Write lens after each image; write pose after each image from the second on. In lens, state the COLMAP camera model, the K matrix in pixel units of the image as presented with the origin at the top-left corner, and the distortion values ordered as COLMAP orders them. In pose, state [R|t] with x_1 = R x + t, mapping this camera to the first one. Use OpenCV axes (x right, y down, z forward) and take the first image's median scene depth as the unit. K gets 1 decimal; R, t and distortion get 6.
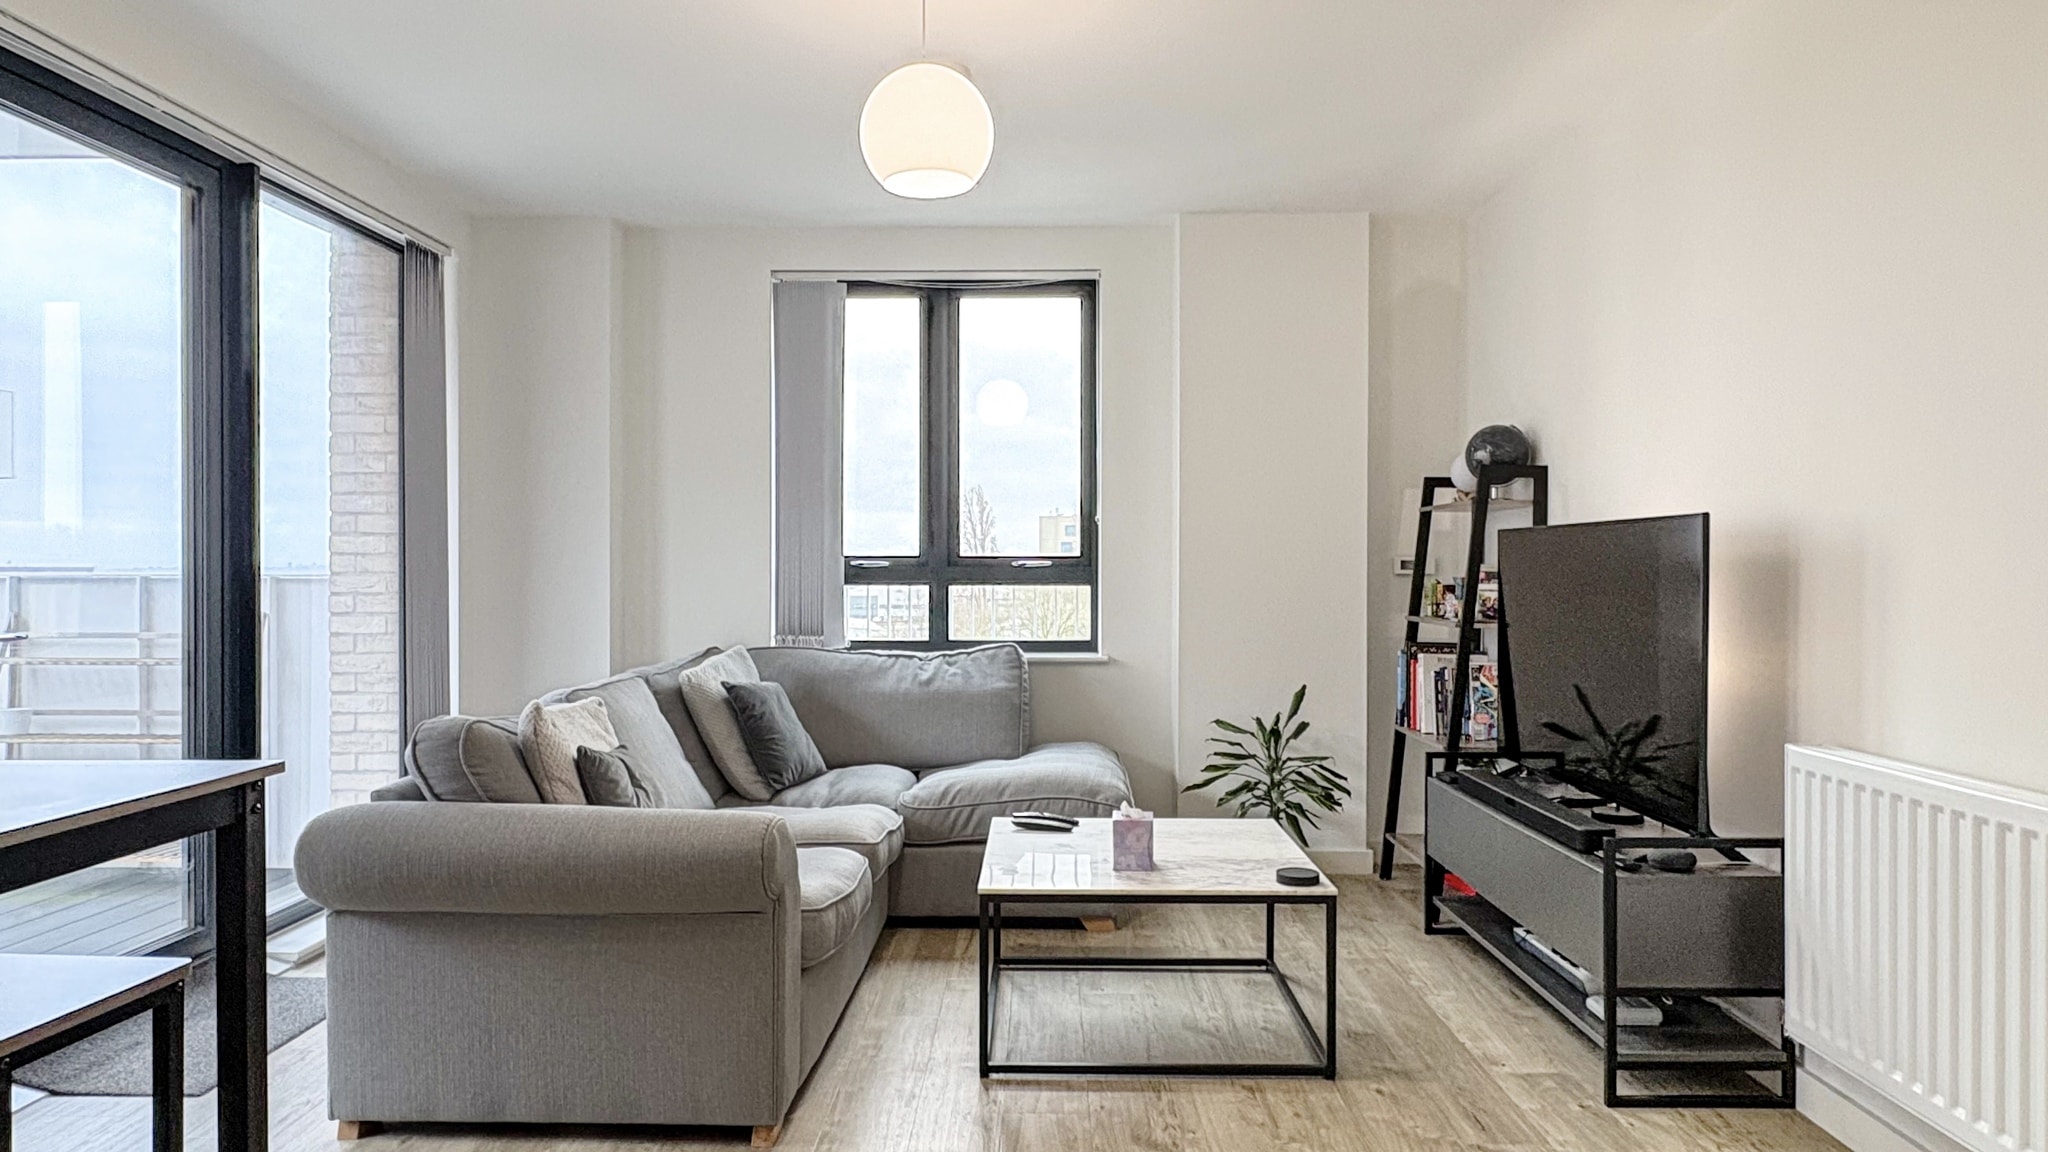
lens RADIAL K [[1249.6, 0, 1023.1], [0, 1249.6, 581.3], [0, 0, 1]] dist [-0.011195, 0.002935]
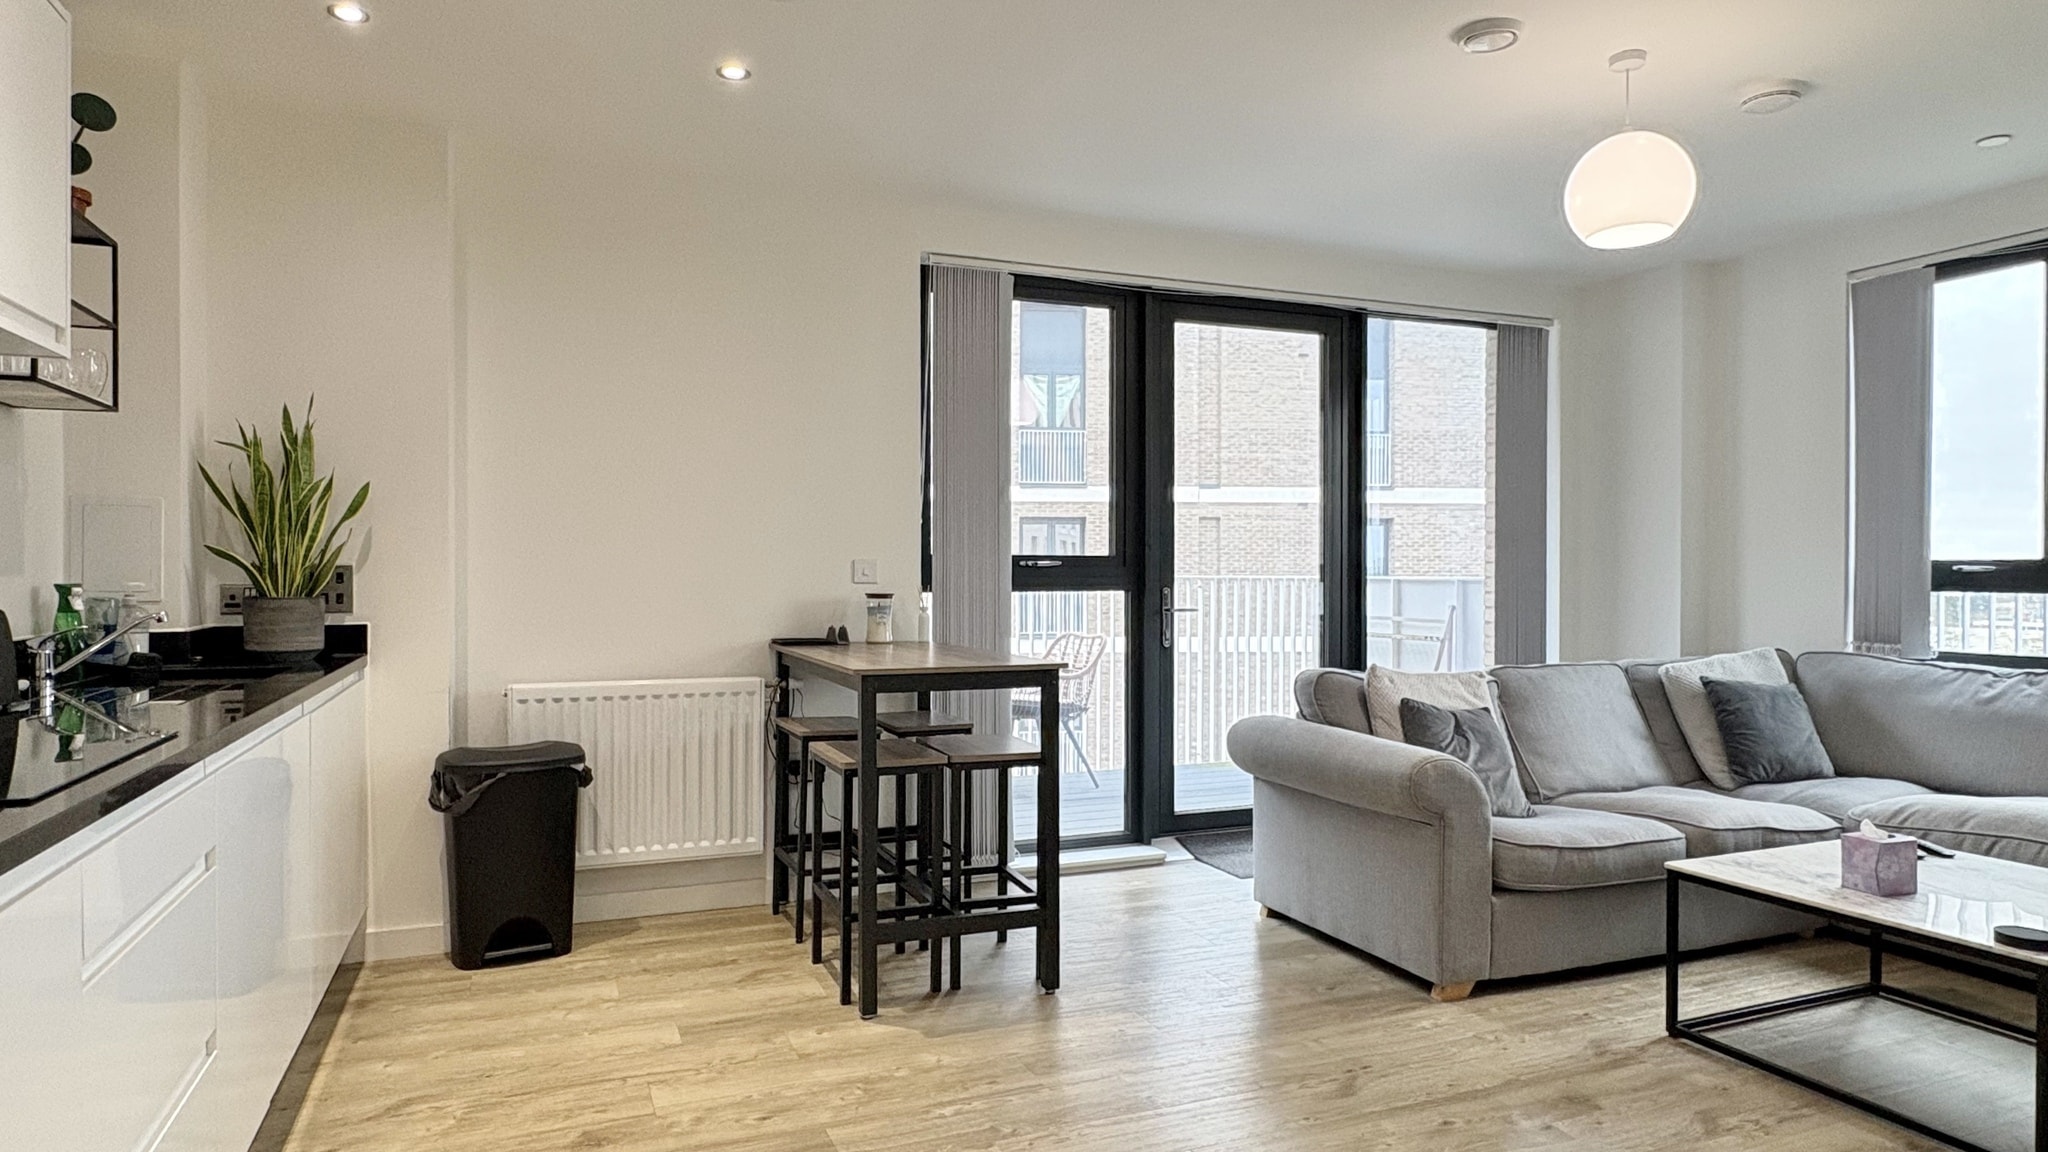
lens RADIAL K [[1164.6, 0, 1031.0], [0, 1164.6, 566.5], [0, 0, 1]] dist [-0.008849, -0.004961]
pose [[0.414915, -0.004673, -0.909848, 0.438753], [-0.009494, 0.999910, -0.009465, -0.001214], [0.909811, 0.012565, 0.414833, 0.037830]]
